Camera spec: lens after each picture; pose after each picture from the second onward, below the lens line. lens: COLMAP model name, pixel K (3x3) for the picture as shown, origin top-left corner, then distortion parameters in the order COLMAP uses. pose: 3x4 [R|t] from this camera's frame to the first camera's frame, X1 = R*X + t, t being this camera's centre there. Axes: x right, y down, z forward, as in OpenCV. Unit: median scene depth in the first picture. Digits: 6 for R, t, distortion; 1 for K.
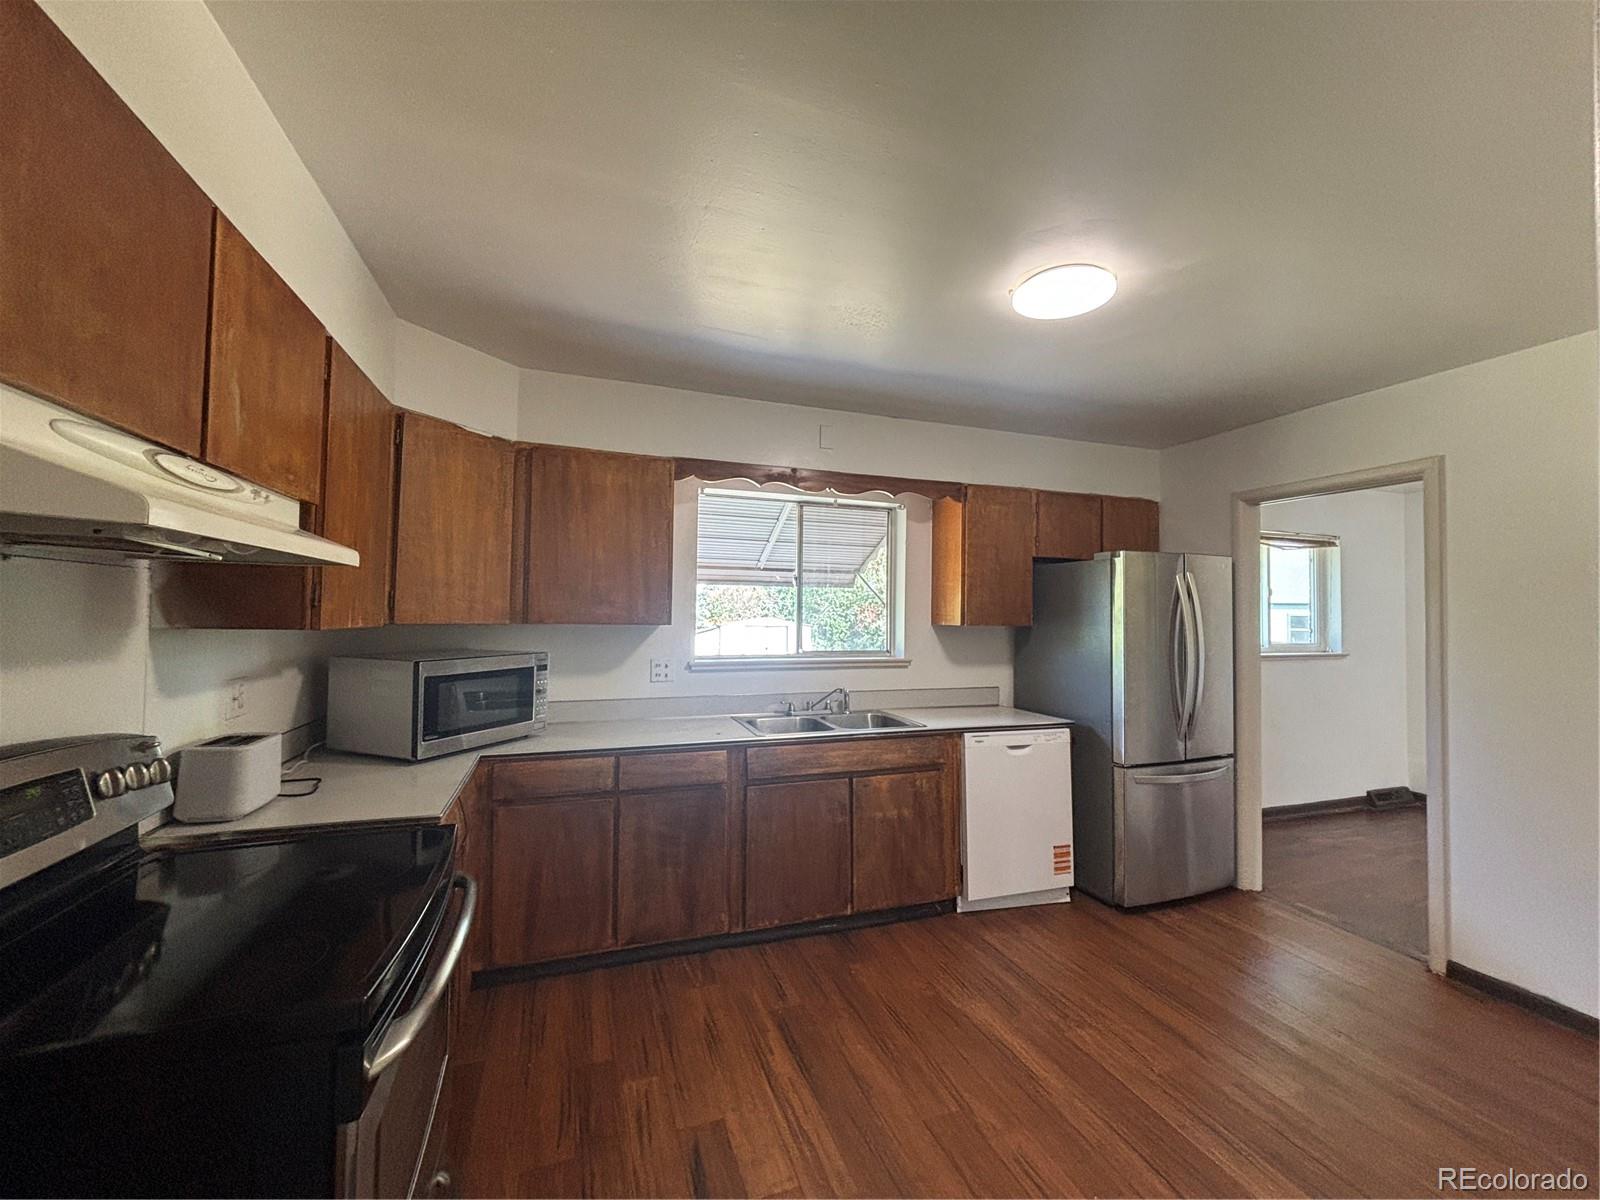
lens RADIAL K [[661.3, 0, 803.4], [0, 661.3, 592.8], [0, 0, 1]] dist [0.000375, 0.000195]
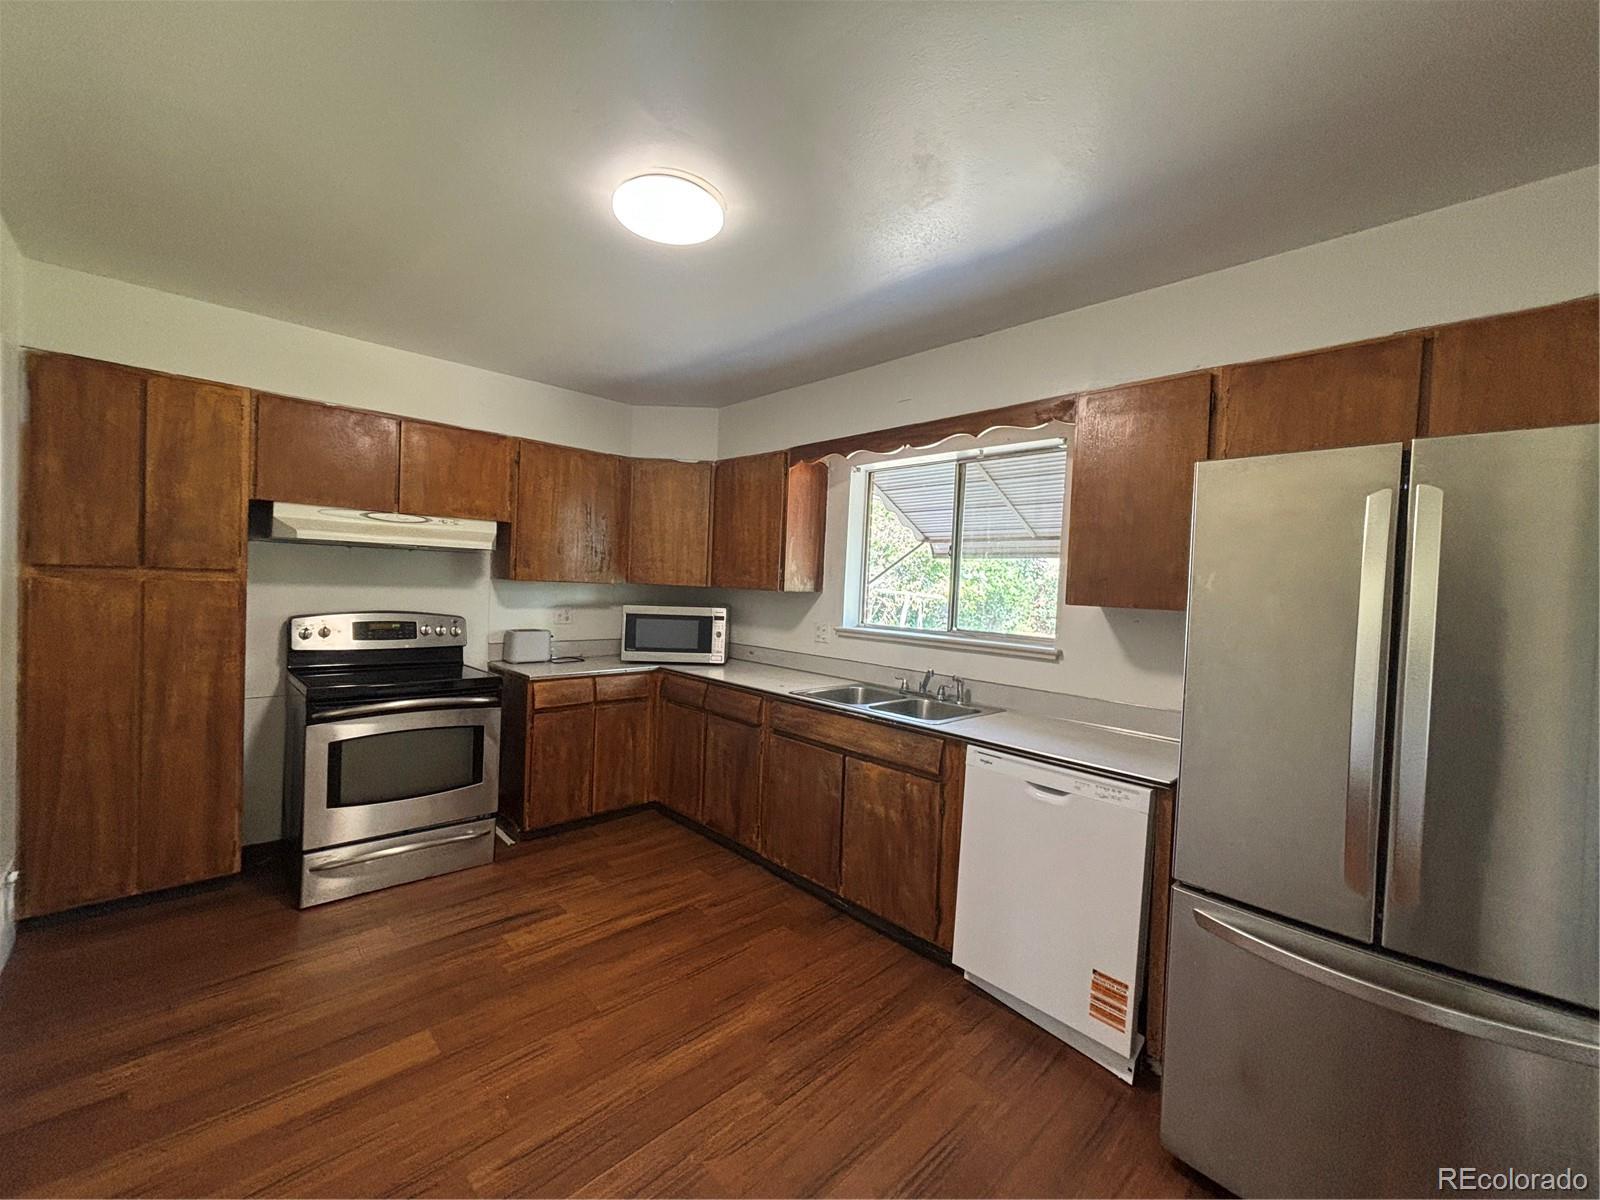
lens RADIAL K [[644.9, 0, 803.5], [0, 644.9, 598.1], [0, 0, 1]] dist [0.001802, 0.000761]
pose [[0.409145, 0.025895, -0.912102, 0.868961], [-0.007314, 0.999658, 0.025100, 0.030577], [0.912440, -0.003598, 0.409194, 0.556129]]
